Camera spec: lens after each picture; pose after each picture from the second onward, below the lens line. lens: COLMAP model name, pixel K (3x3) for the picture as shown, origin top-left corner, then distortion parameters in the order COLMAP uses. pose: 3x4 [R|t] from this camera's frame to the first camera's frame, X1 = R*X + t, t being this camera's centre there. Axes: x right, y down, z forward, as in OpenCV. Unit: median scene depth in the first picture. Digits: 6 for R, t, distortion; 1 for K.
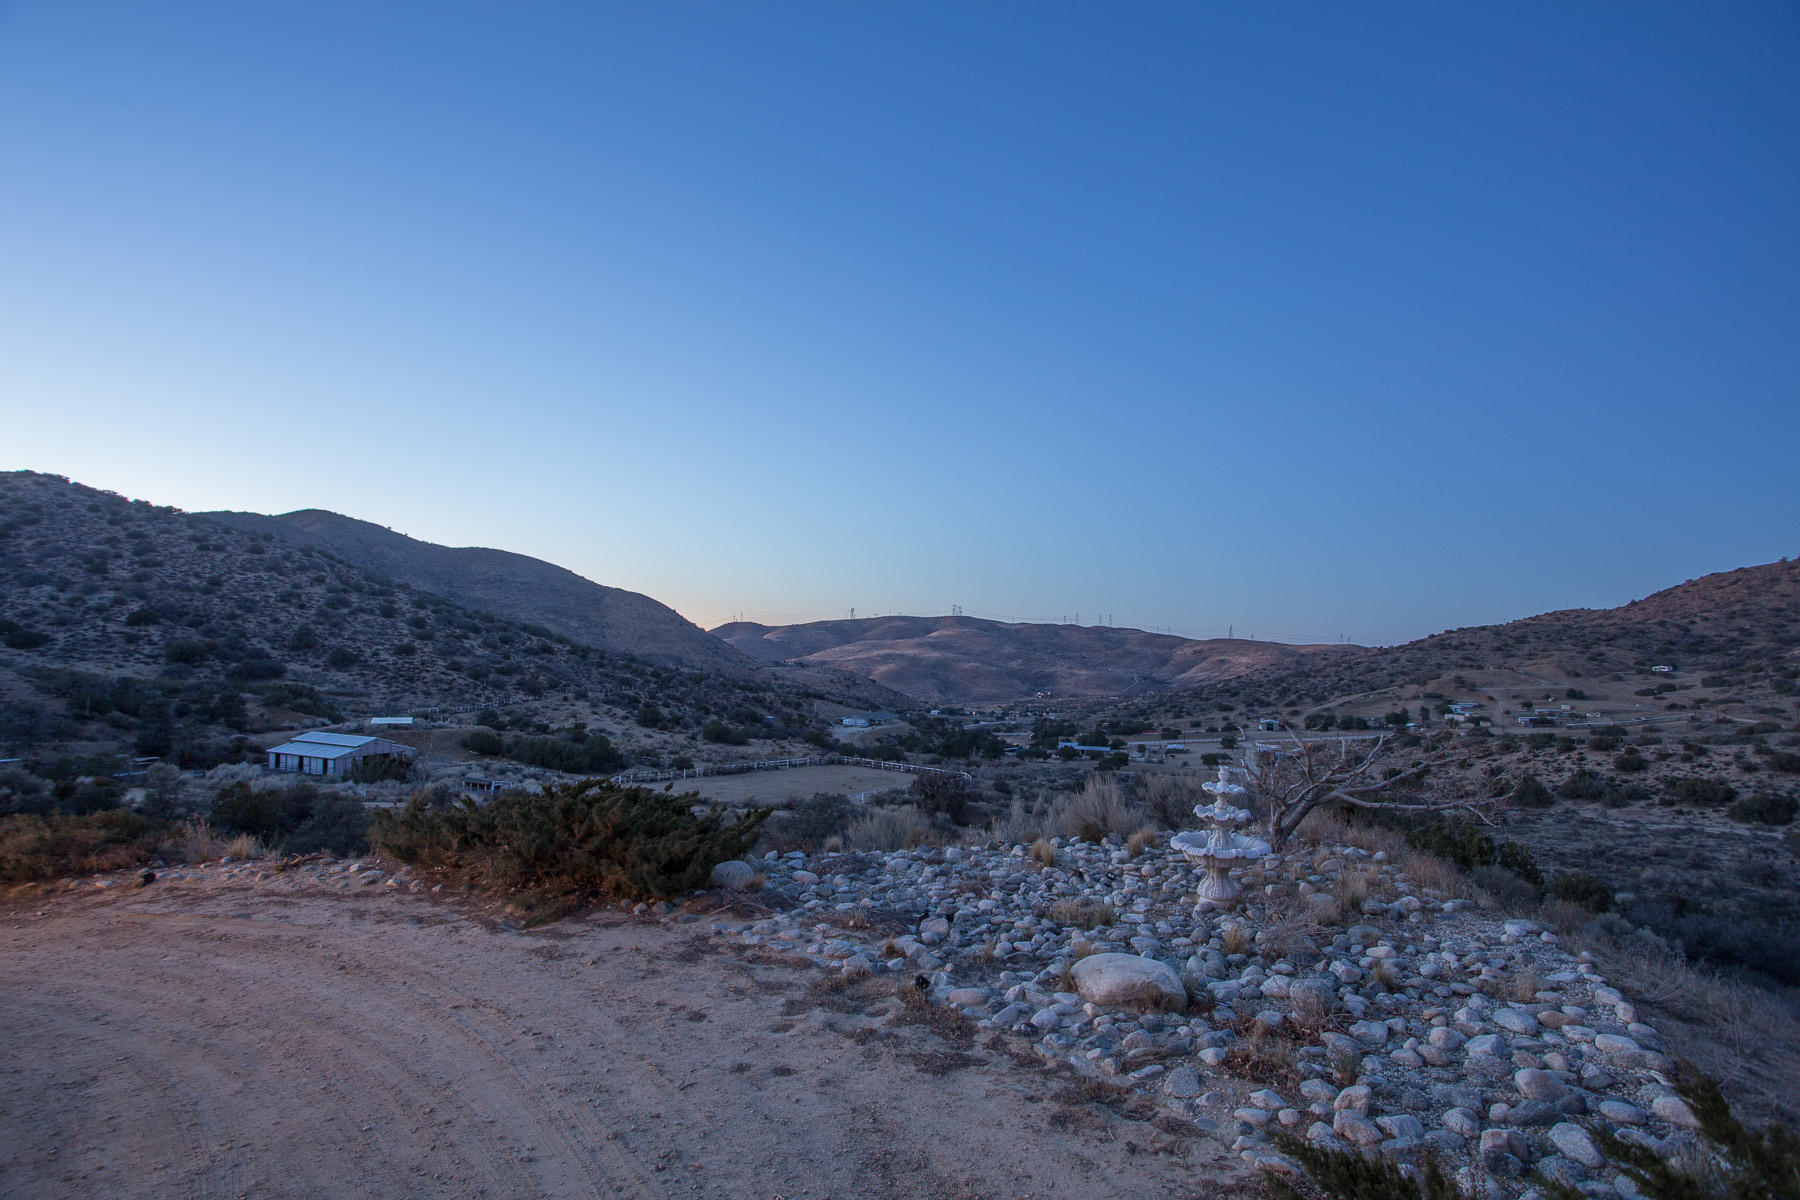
lens RADIAL K [[882.4, 0, 885.7], [0, 882.4, 599.8], [0, 0, 1]] dist [-0.043478, 0.014631]
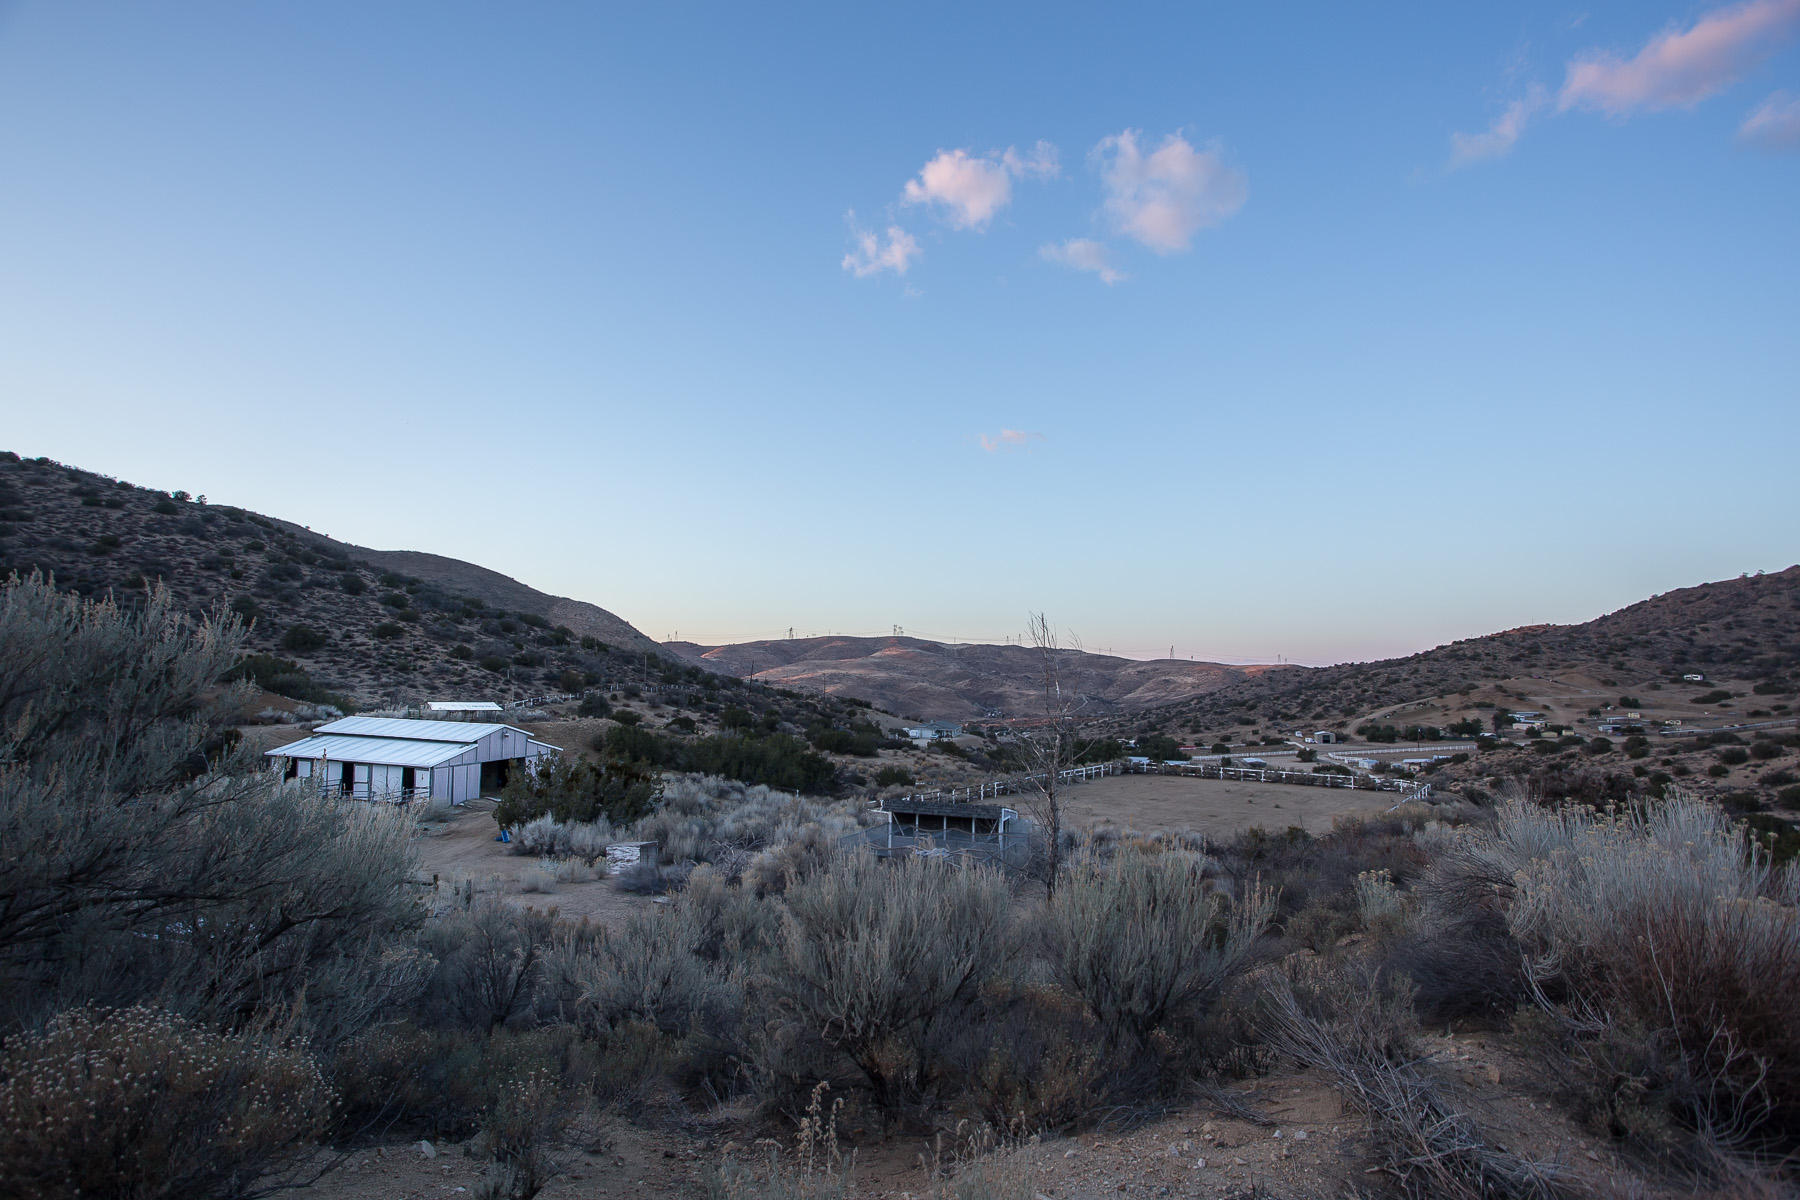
lens RADIAL K [[882.4, 0, 901.9], [0, 882.4, 593.3], [0, 0, 1]] dist [-0.043478, 0.014631]
pose [[0.995102, 0.009693, 0.098373, -0.158969], [-0.006443, 0.999425, -0.033303, 0.038352], [-0.098640, 0.032506, 0.994592, 0.186667]]
